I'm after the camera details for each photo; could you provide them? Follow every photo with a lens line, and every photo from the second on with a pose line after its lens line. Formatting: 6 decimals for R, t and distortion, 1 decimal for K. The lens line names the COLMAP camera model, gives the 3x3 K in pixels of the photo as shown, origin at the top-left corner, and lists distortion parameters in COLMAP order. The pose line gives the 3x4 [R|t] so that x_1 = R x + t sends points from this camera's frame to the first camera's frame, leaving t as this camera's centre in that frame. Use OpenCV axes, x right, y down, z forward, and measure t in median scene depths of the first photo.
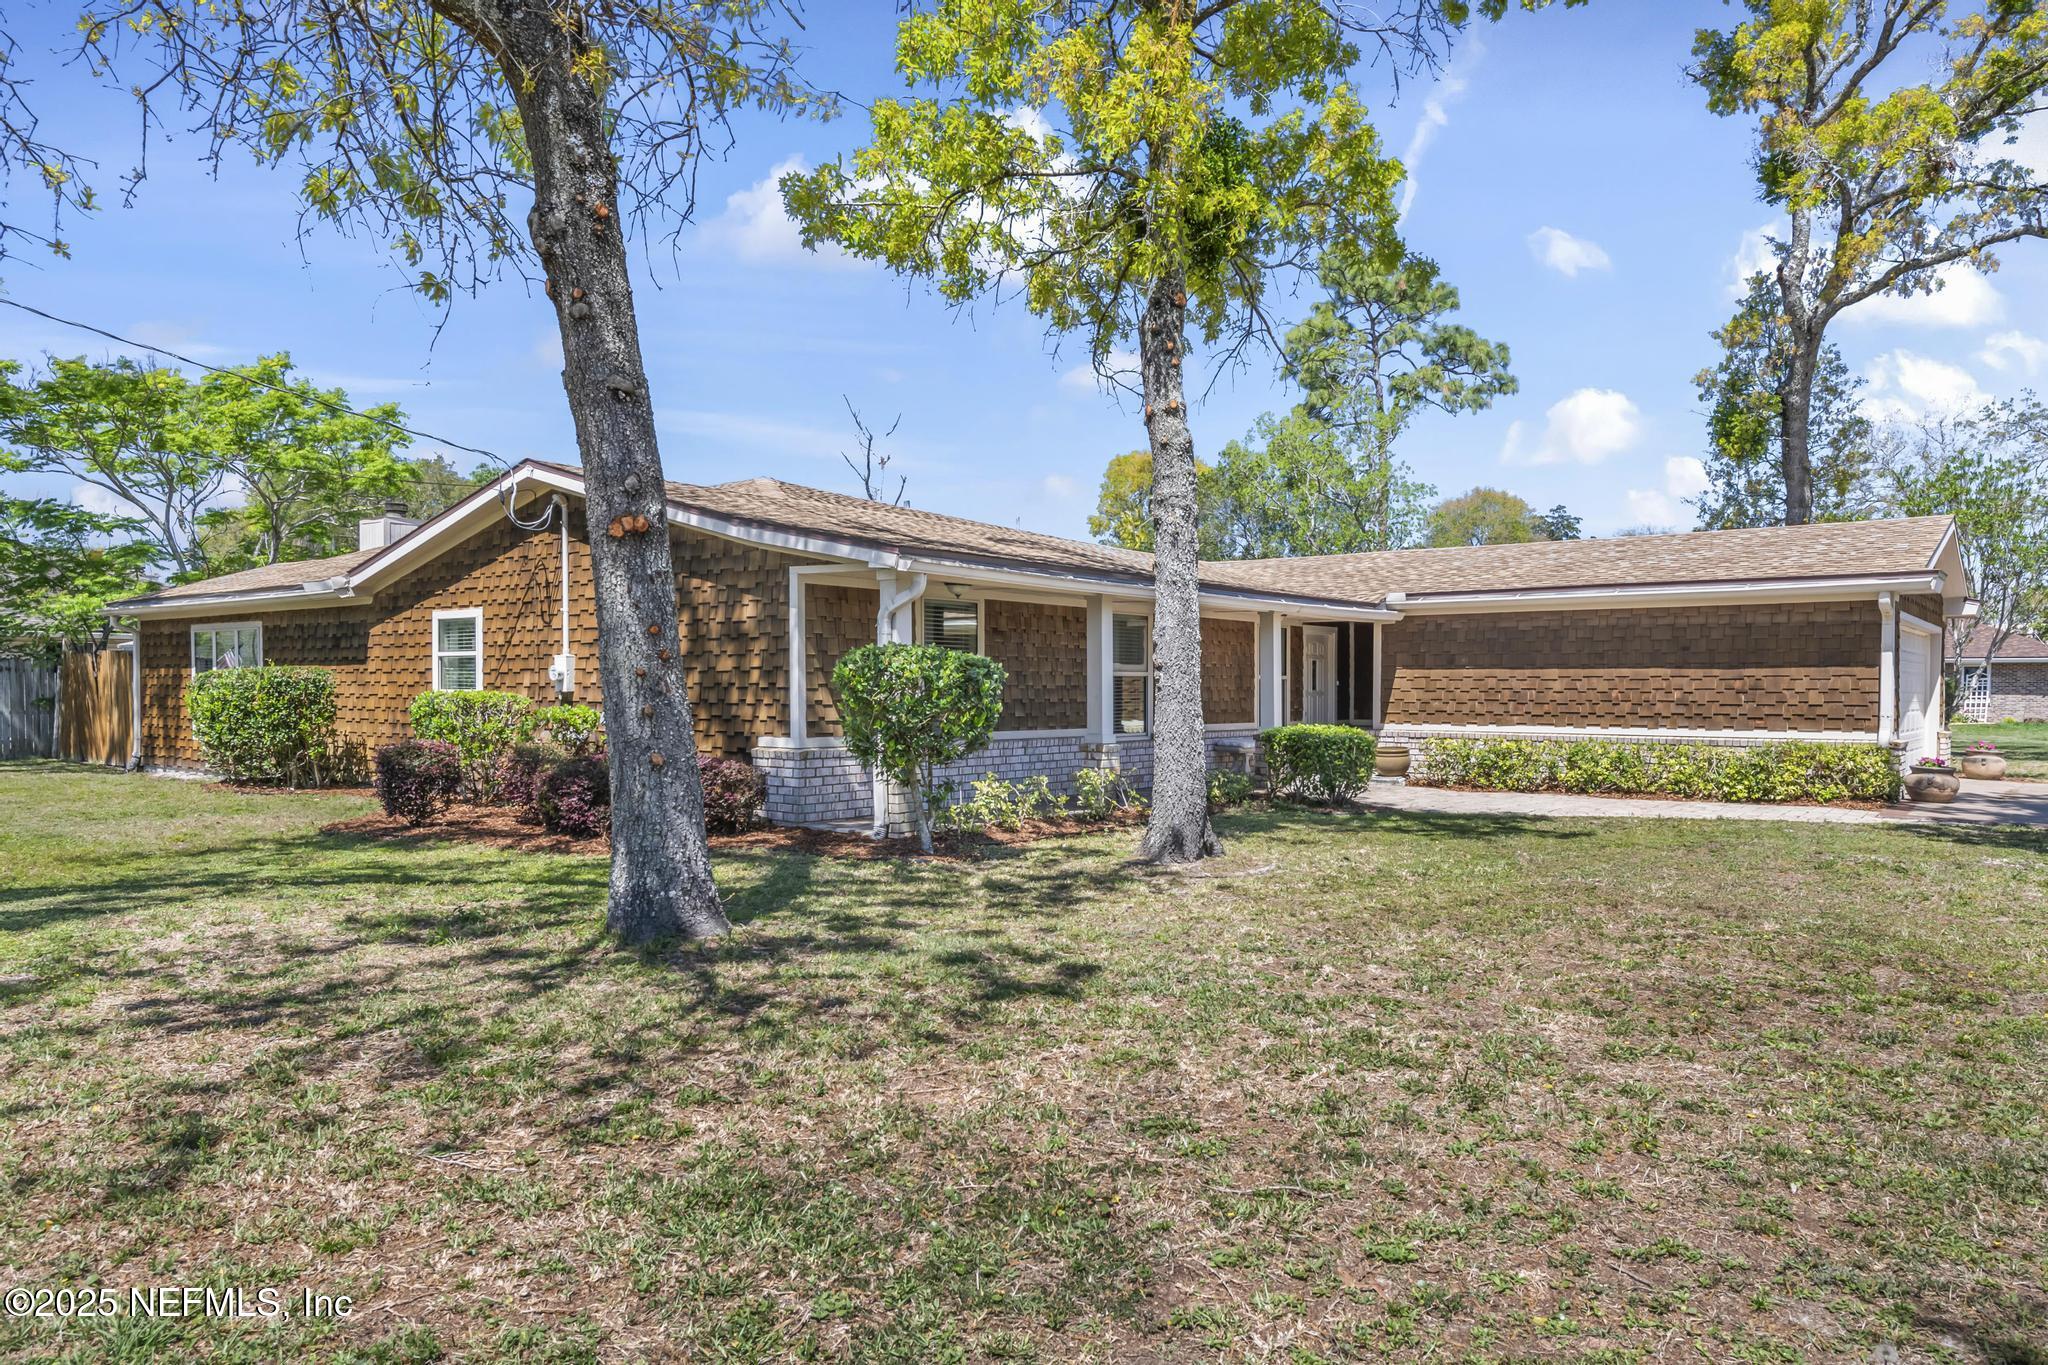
lens RADIAL K [[1375.4, 0, 1030.5], [0, 1375.4, 698.5], [0, 0, 1]] dist [0.005913, 0.002977]
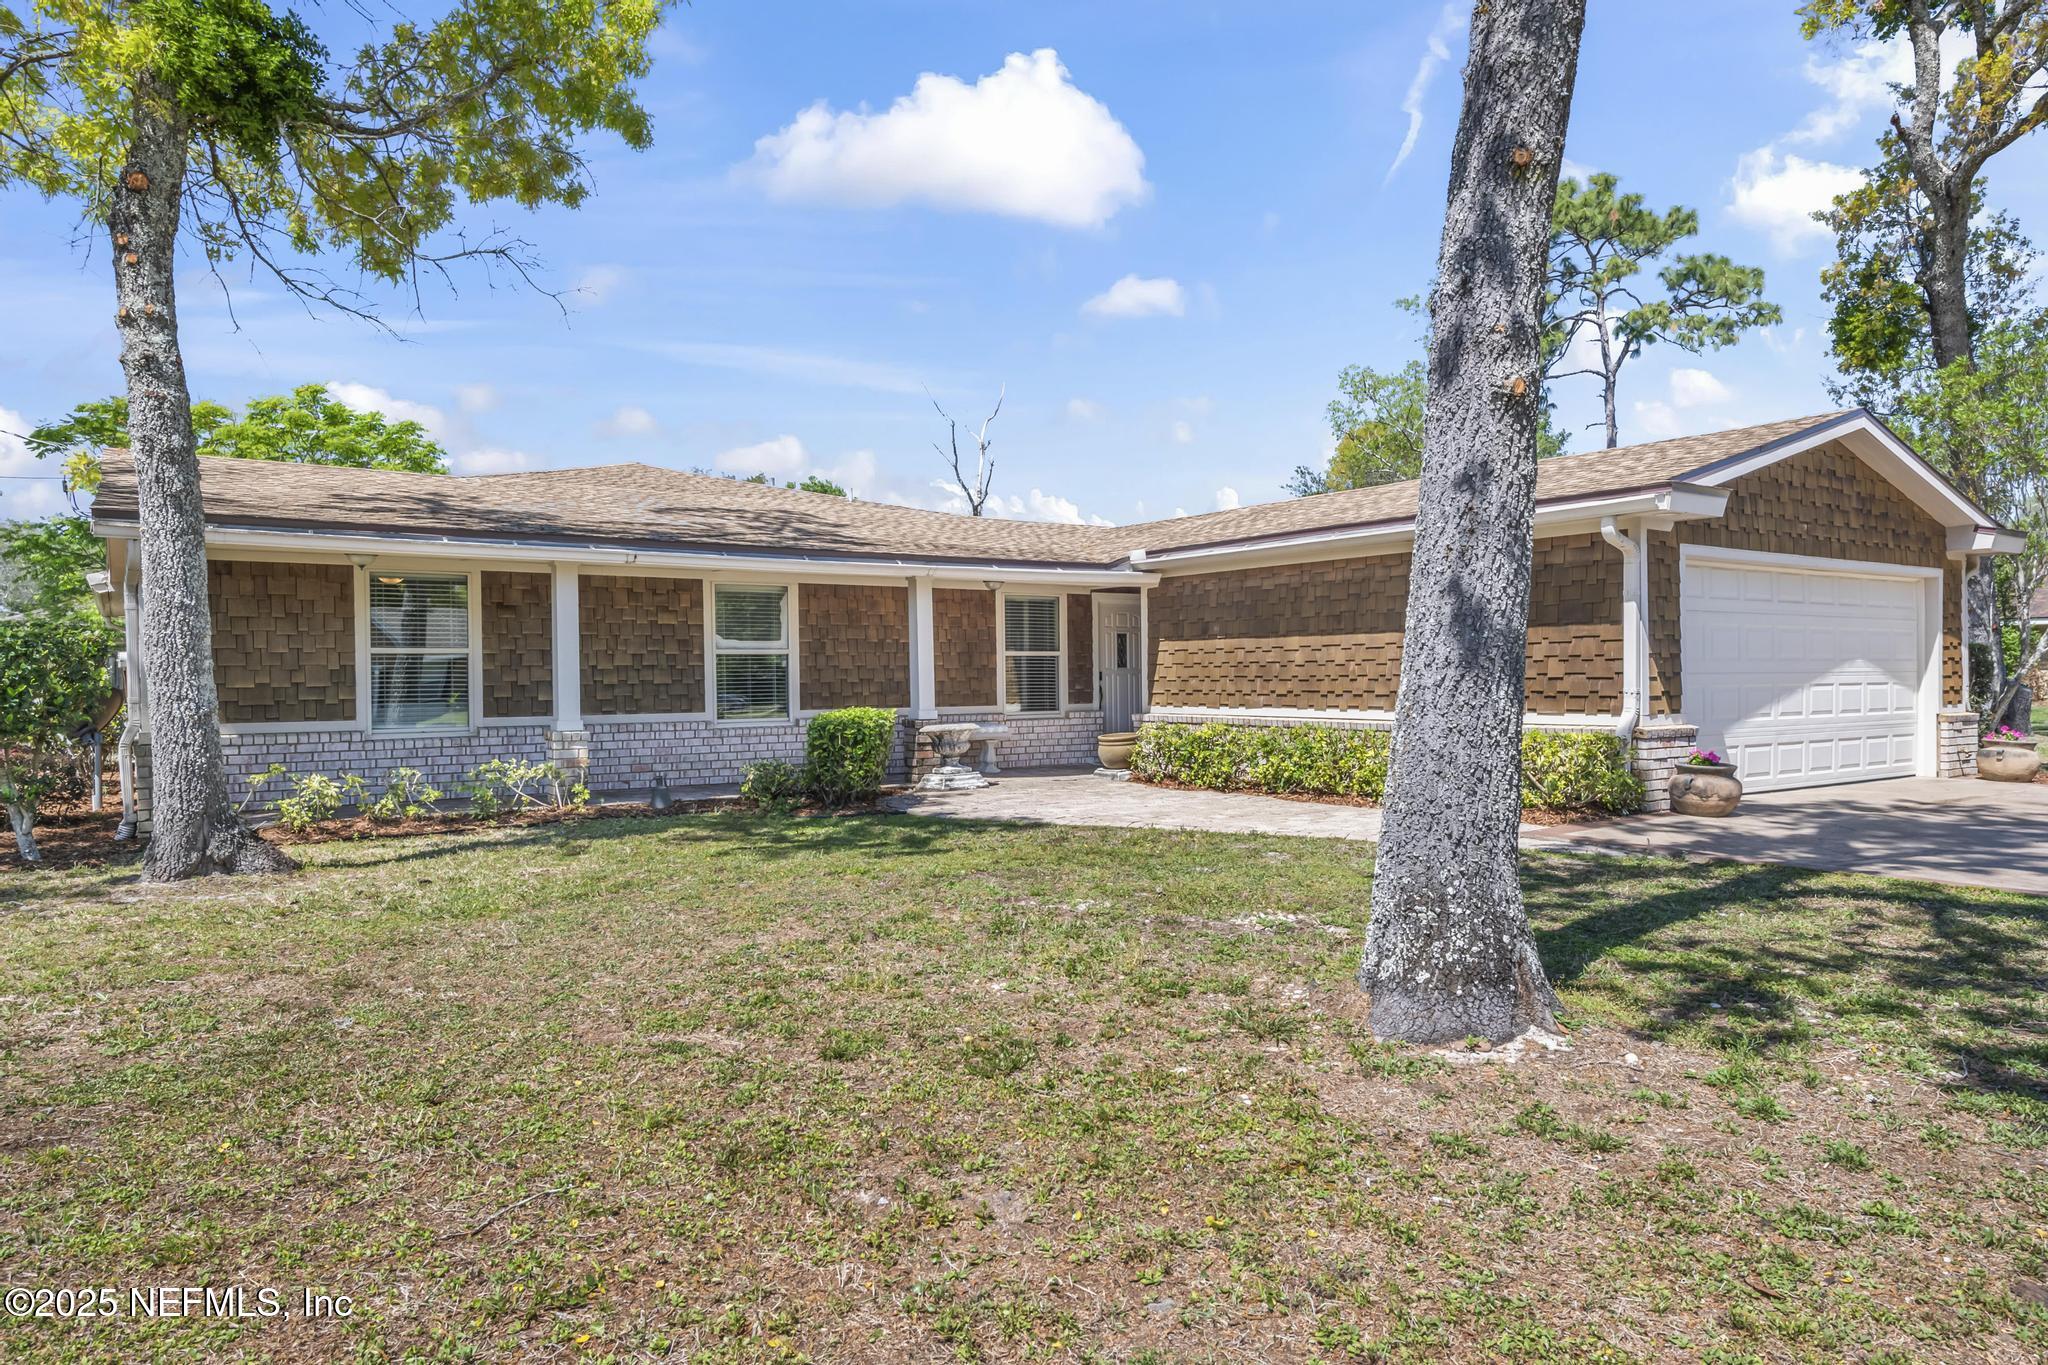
lens RADIAL K [[1295.5, 0, 1024.0], [0, 1295.5, 682.5], [0, 0, 1]] dist [-0.005509, -0.002110]
pose [[0.949866, -0.010396, -0.312484, 0.508207], [0.010081, 0.999946, -0.002622, 0.006015], [0.312494, -0.000660, 0.949919, 0.257844]]
